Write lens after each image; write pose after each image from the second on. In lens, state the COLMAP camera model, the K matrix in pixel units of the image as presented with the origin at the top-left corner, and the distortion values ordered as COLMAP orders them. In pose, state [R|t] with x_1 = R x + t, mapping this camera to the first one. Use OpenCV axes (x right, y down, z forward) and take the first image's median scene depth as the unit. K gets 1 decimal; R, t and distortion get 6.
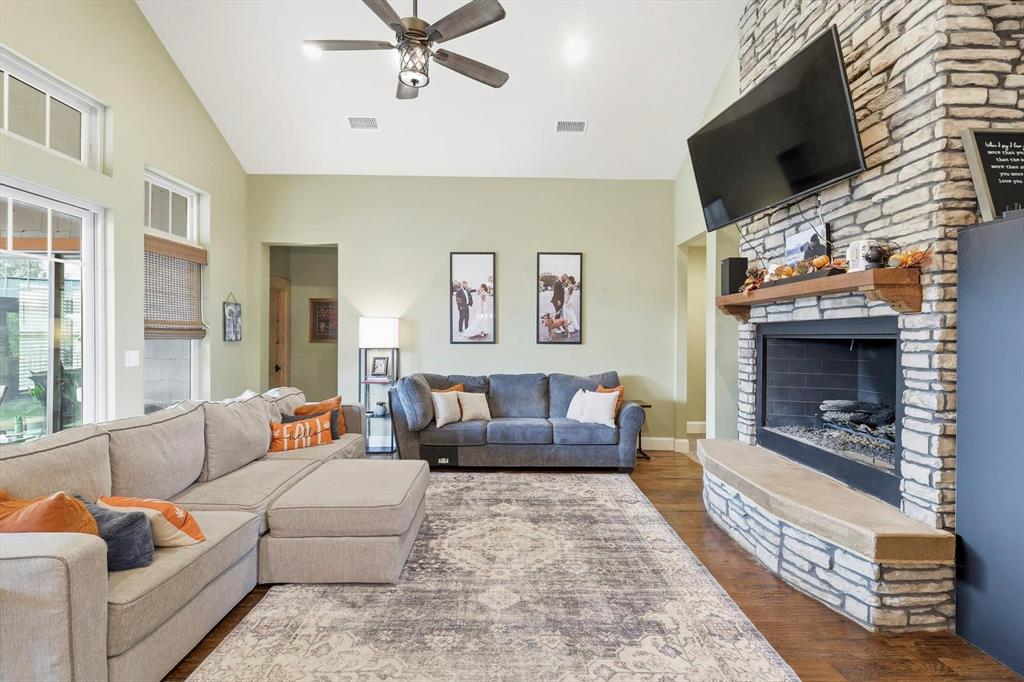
lens RADIAL K [[463.0, 0, 513.7], [0, 463.0, 339.9], [0, 0, 1]] dist [0.000887, -0.000408]
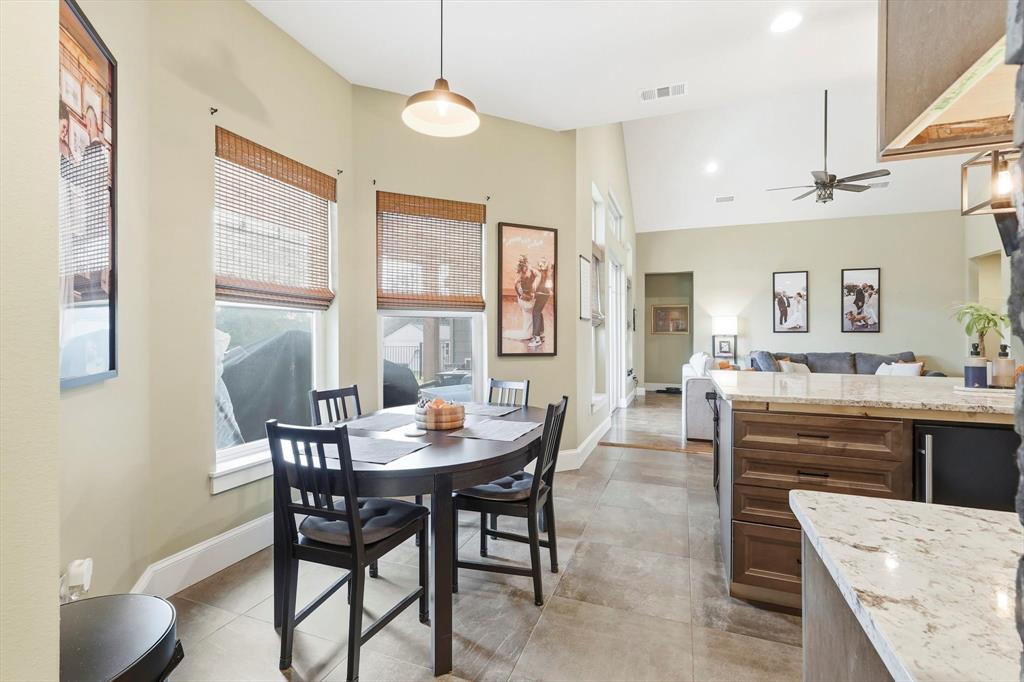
lens RADIAL K [[463.0, 0, 509.6], [0, 463.0, 337.0], [0, 0, 1]] dist [0.000887, -0.000408]
pose [[0.925278, 0.000174, -0.379290, -0.361175], [-0.002660, 0.999978, -0.006030, 0.033823], [0.379280, 0.006589, 0.925258, -0.733503]]
